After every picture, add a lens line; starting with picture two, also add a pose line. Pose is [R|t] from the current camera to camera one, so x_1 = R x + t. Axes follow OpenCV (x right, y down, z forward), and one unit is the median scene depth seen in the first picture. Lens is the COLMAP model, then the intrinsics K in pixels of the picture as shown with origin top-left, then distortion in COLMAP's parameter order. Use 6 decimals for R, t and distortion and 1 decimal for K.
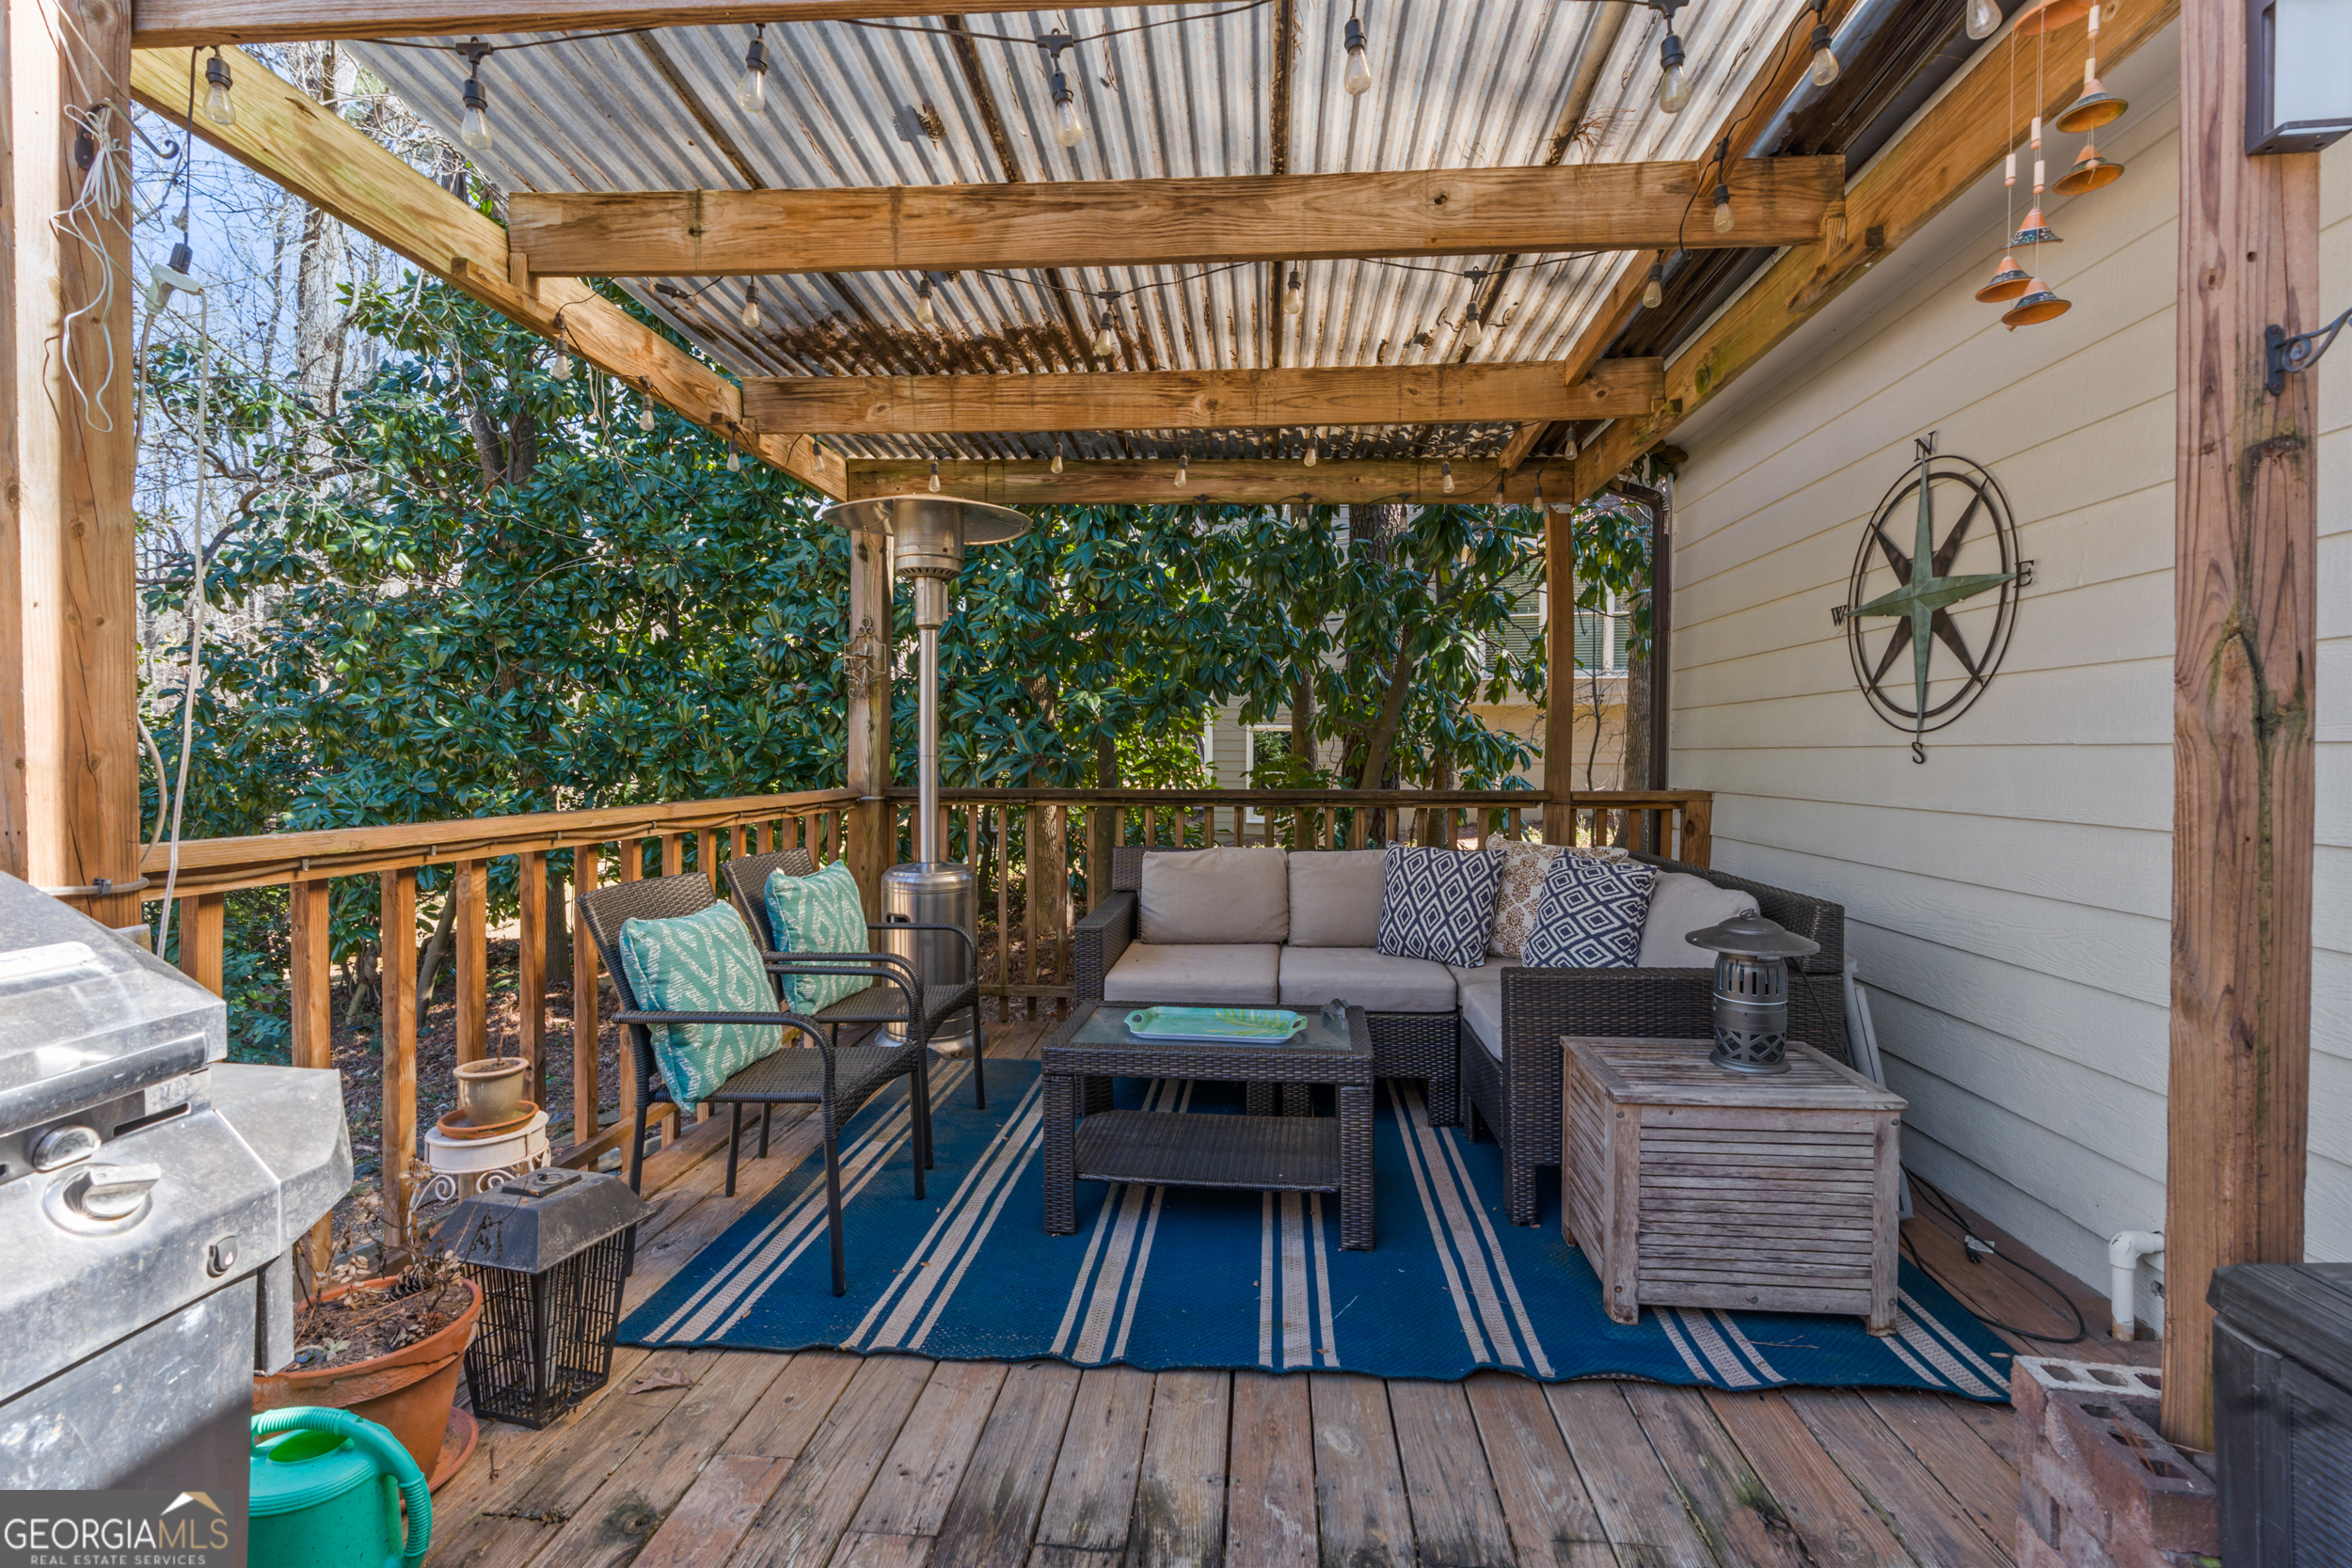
lens RADIAL K [[1050.5, 0, 1180.0], [0, 1050.5, 771.9], [0, 0, 1]] dist [-0.000311, -0.000004]
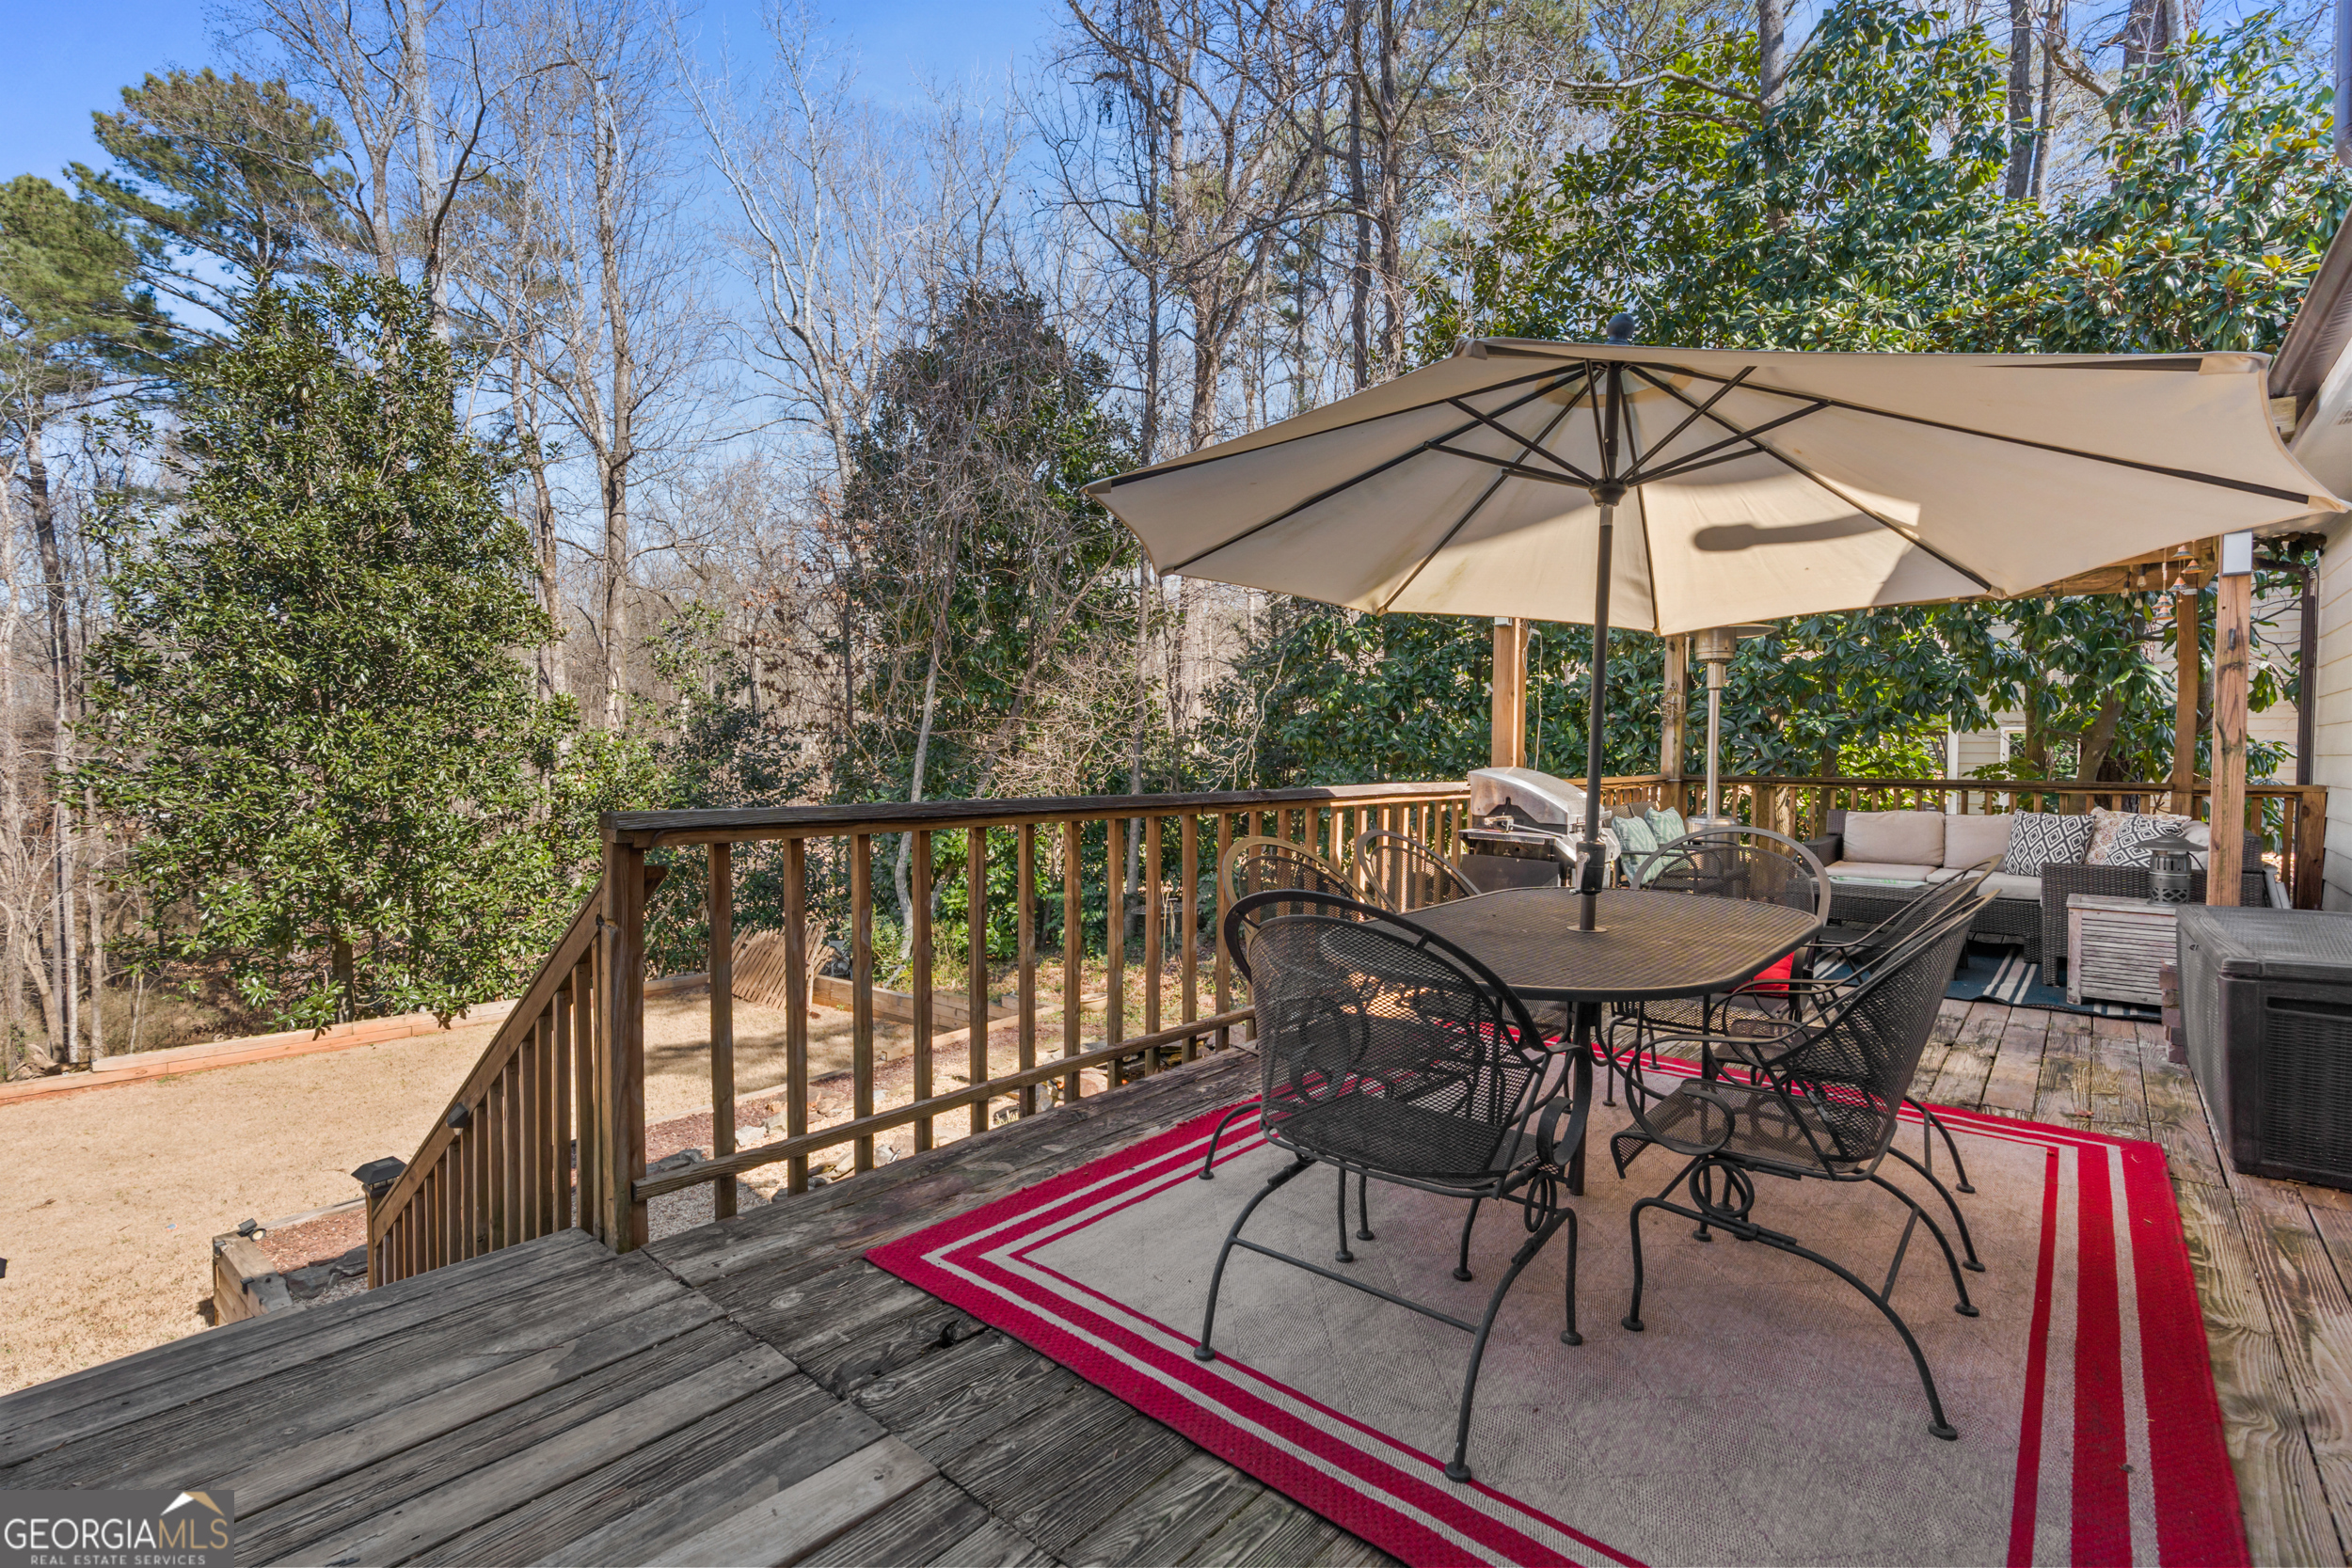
lens RADIAL K [[1050.5, 0, 1176.5], [0, 1050.5, 777.0], [0, 0, 1]] dist [-0.000311, -0.000004]
pose [[0.803377, 0.016447, -0.595244, 0.100778], [-0.014526, 0.999862, 0.008022, 0.017371], [0.595294, 0.002202, 0.803505, -1.000734]]
